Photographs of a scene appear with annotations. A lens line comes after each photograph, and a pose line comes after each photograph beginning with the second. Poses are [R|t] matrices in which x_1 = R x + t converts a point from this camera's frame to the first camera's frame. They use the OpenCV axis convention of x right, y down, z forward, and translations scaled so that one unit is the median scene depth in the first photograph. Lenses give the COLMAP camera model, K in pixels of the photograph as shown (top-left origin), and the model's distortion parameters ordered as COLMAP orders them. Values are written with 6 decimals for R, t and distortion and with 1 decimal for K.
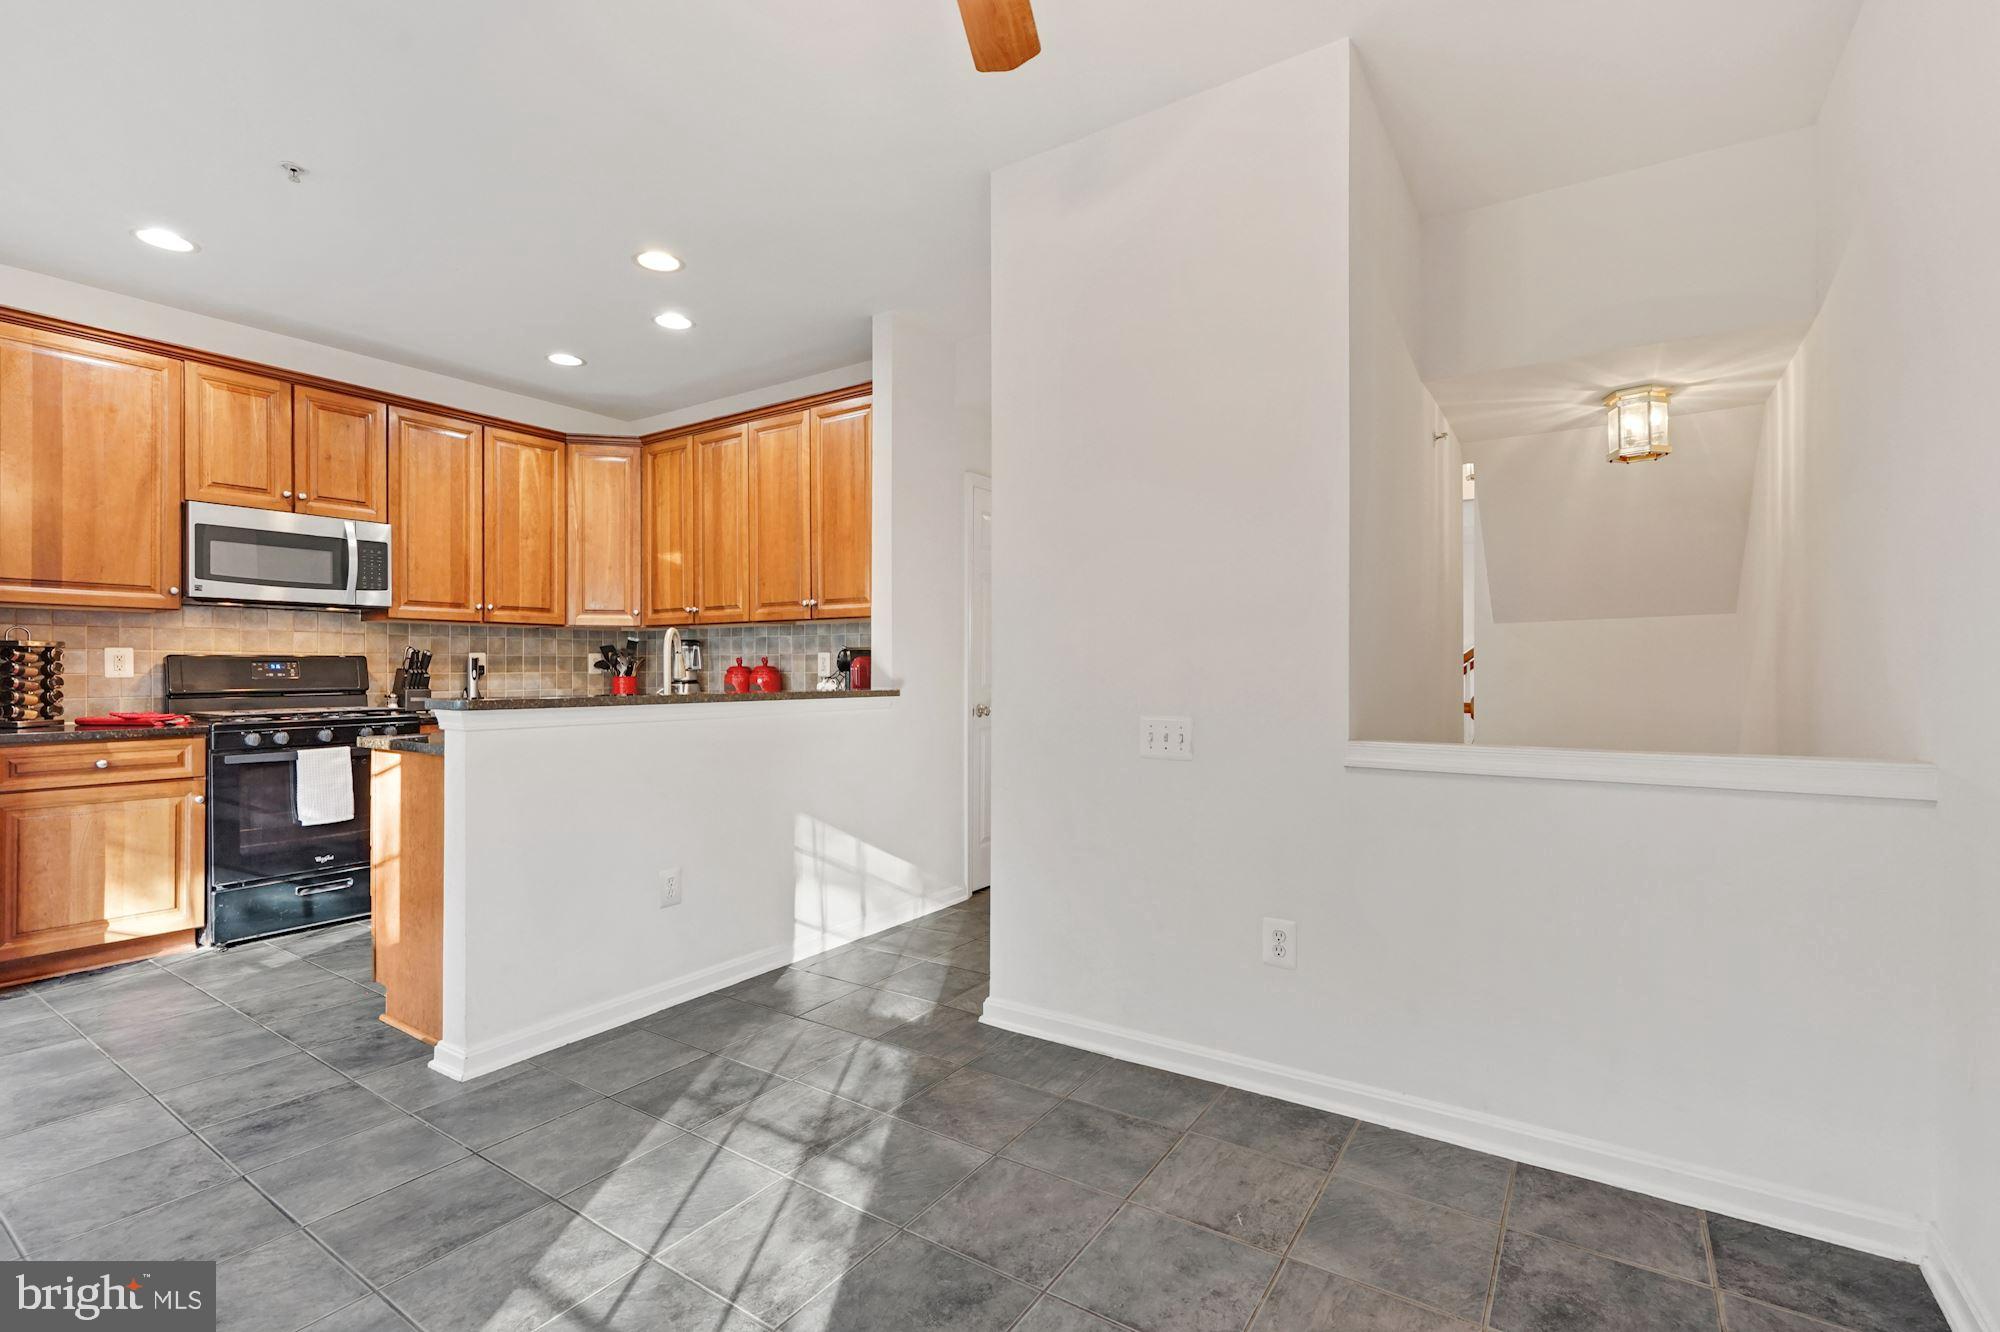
lens RADIAL K [[903.0, 0, 1000.2], [0, 903.0, 668.1], [0, 0, 1]] dist [-0.005179, 0.004765]
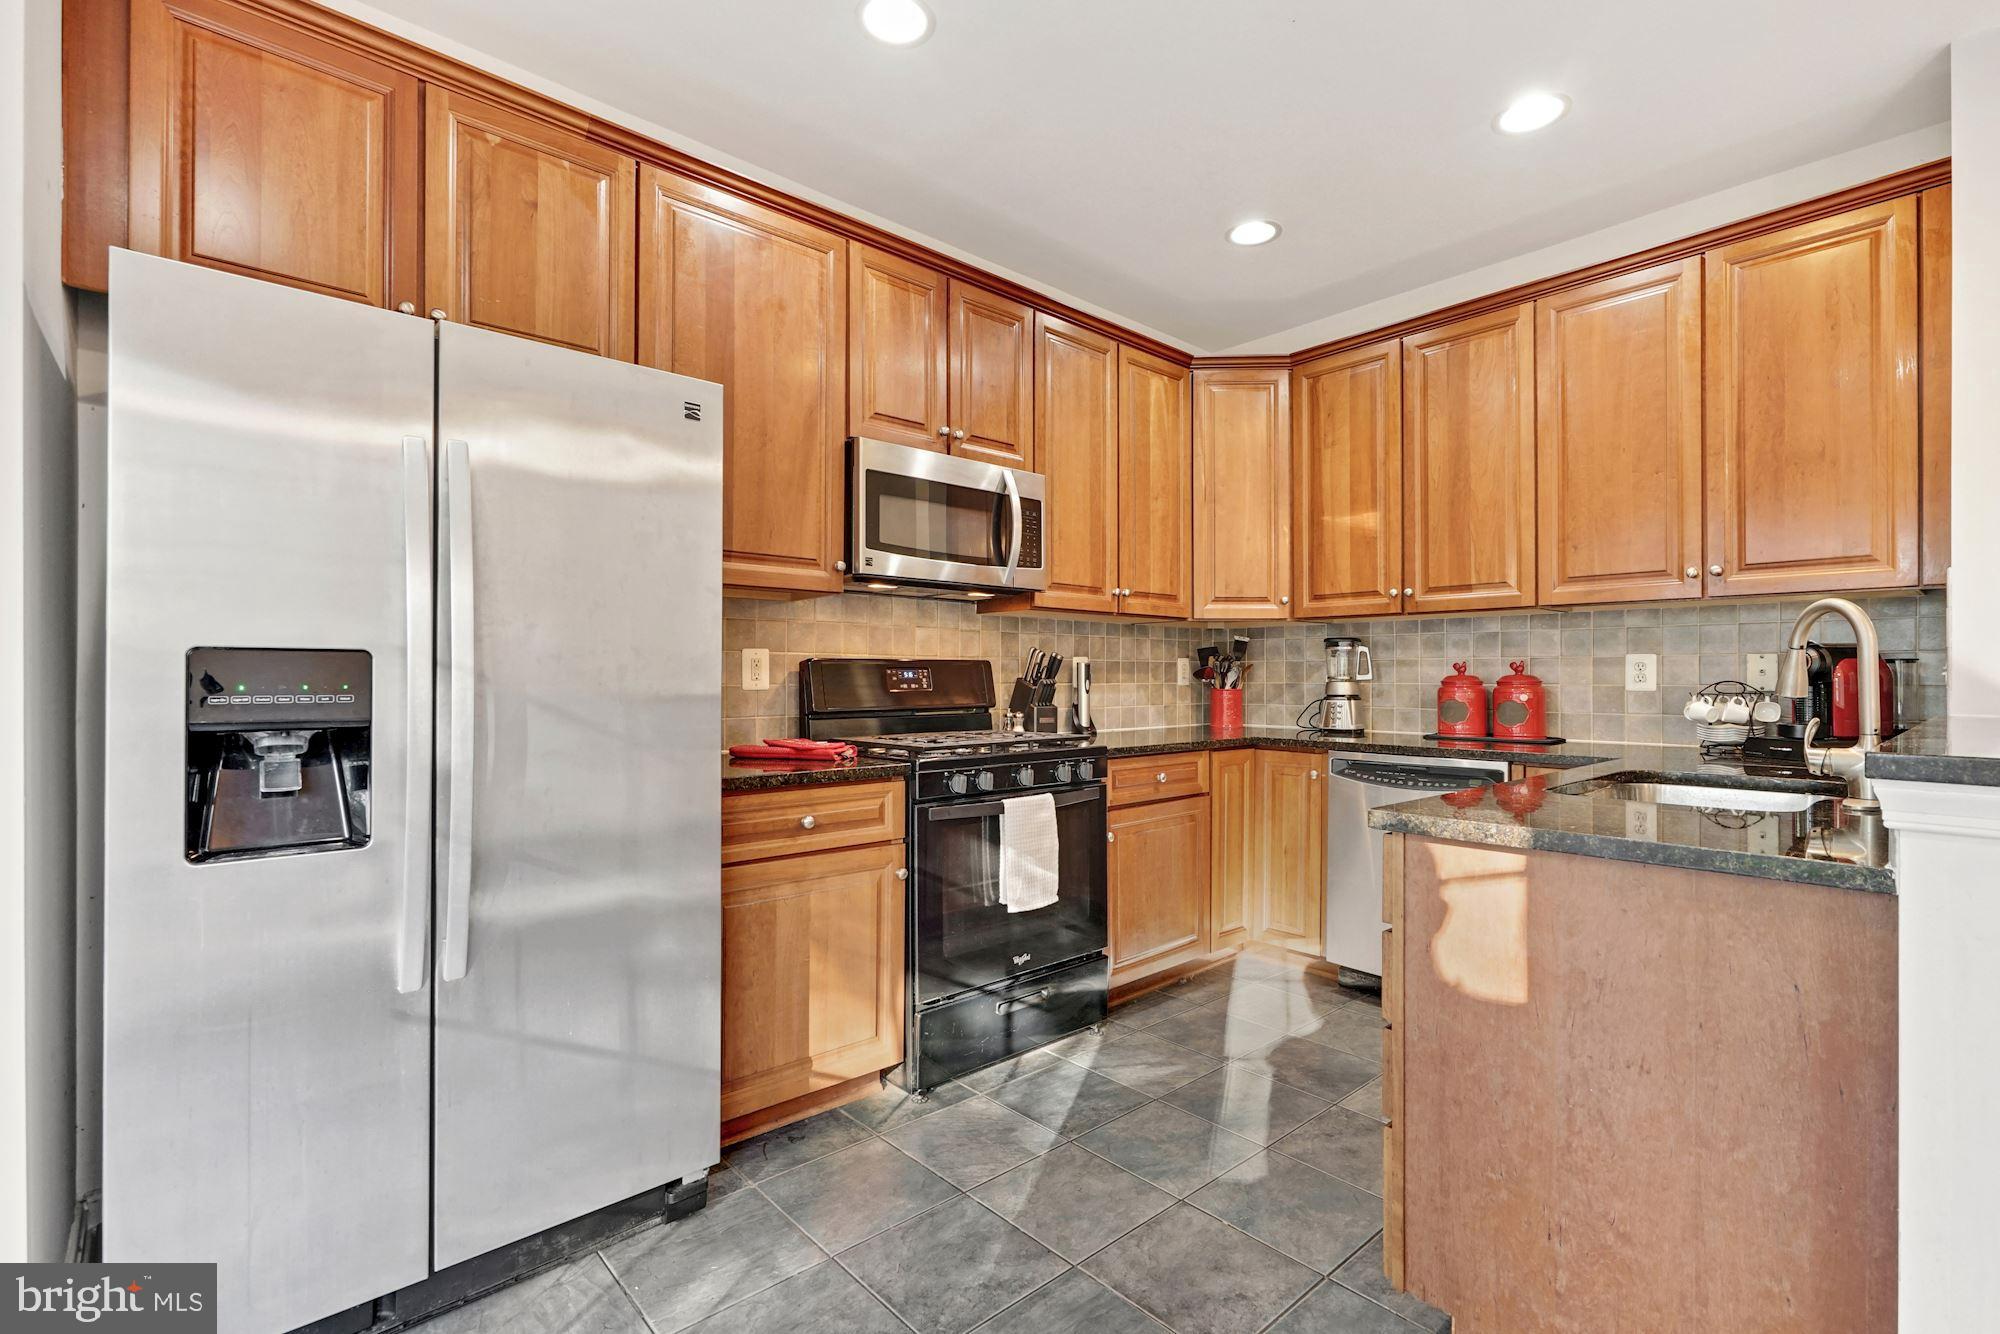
lens RADIAL K [[903.0, 0, 1006.6], [0, 903.0, 671.9], [0, 0, 1]] dist [-0.005179, 0.004765]
pose [[0.970595, 0.000317, -0.240717, -0.595101], [-0.001731, 0.999982, -0.005662, 0.000042], [0.240711, 0.005912, 0.970579, 0.337628]]
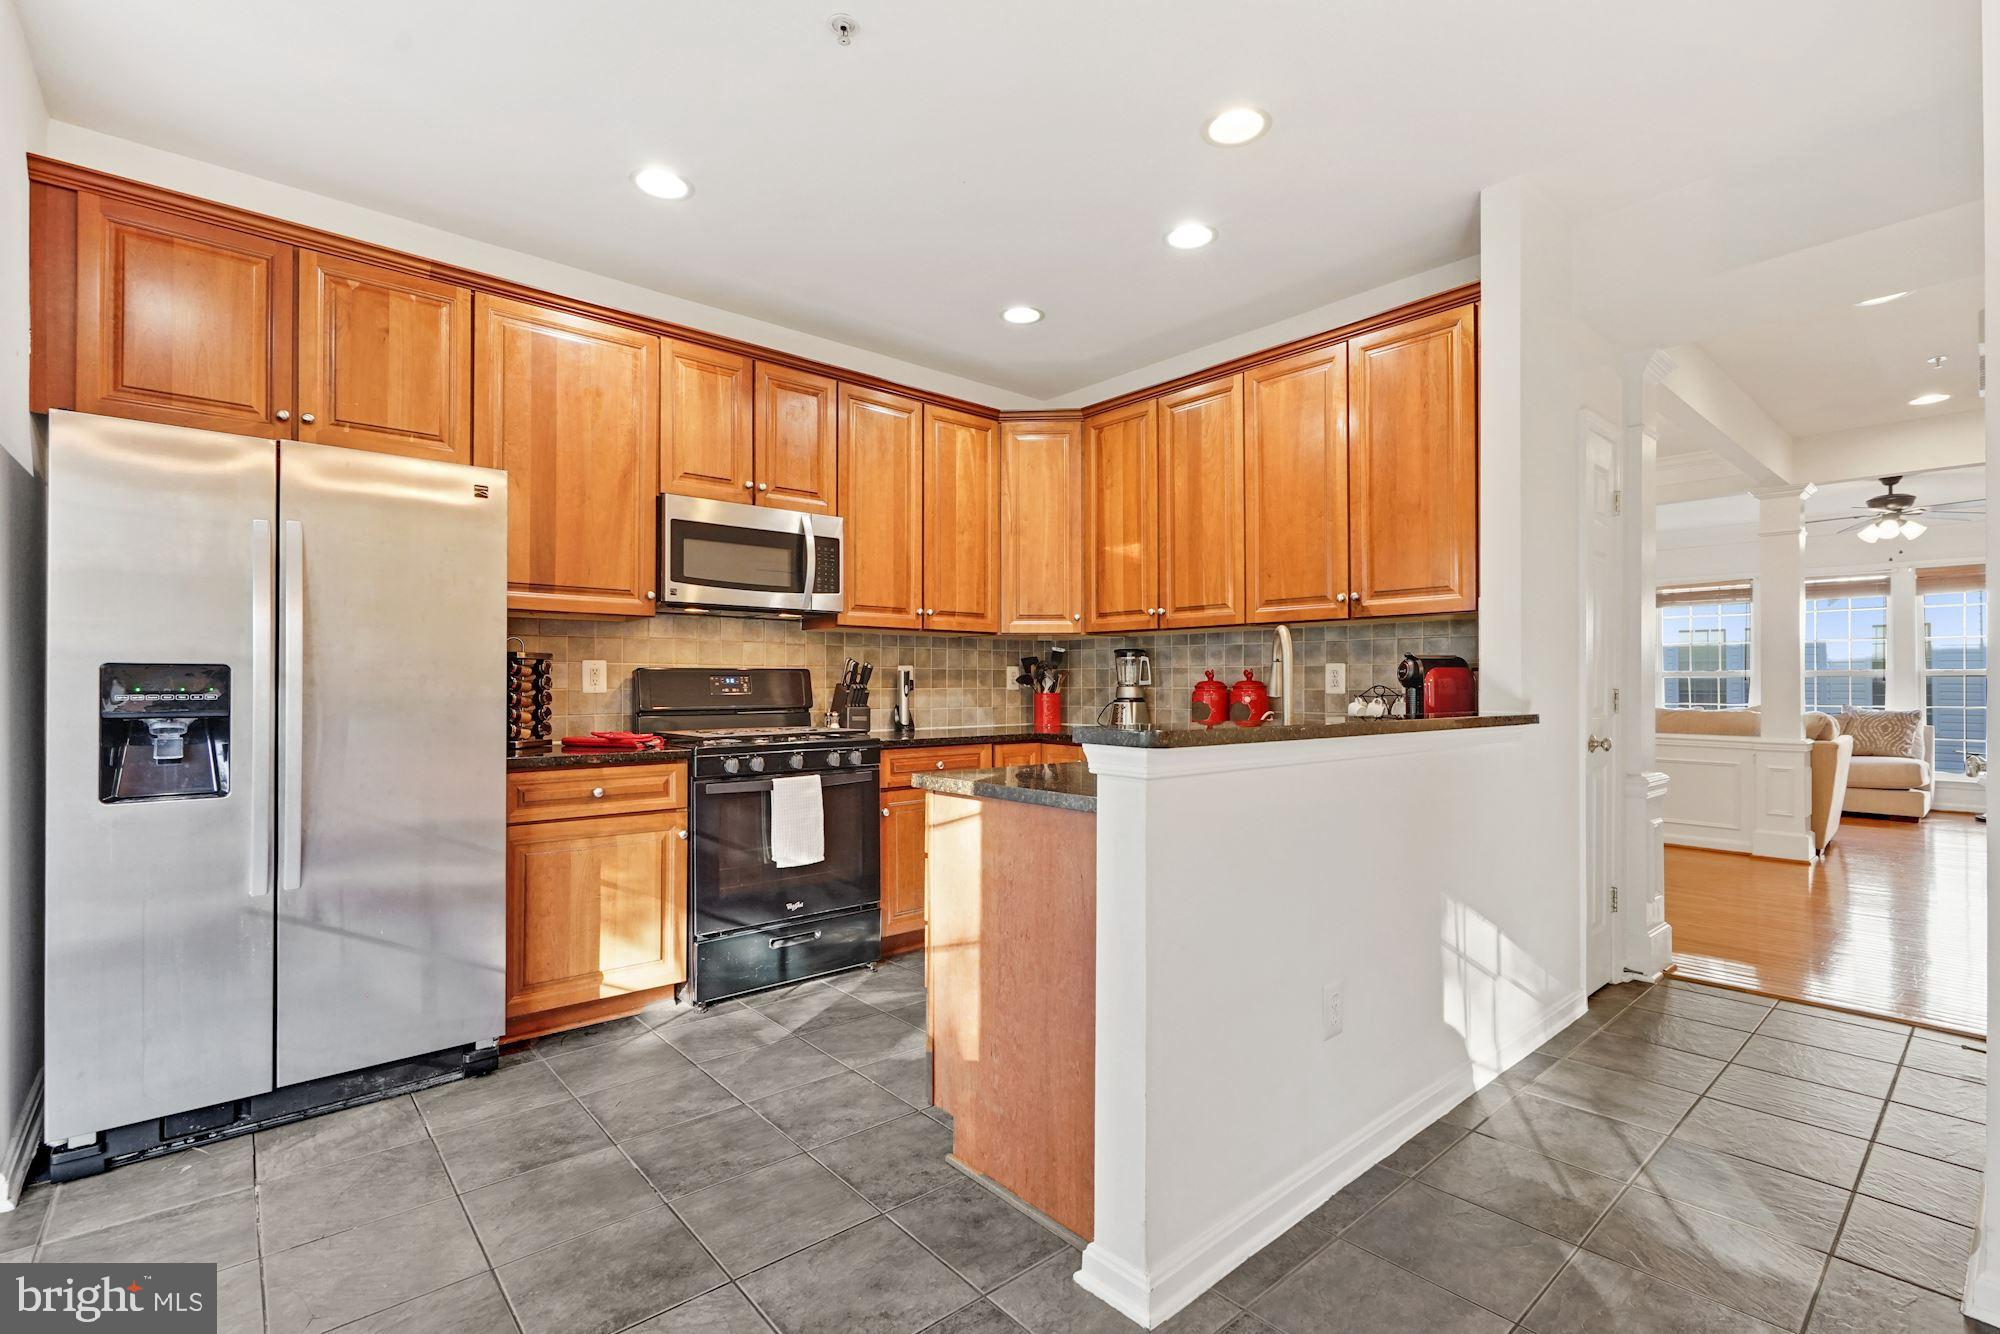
lens RADIAL K [[903.0, 0, 1003.7], [0, 903.0, 678.3], [0, 0, 1]] dist [-0.005179, 0.004765]
pose [[0.966125, -0.000573, -0.258076, -0.336418], [-0.000950, 0.999983, -0.005777, 0.000676], [0.258074, 0.005827, 0.966107, 0.223050]]
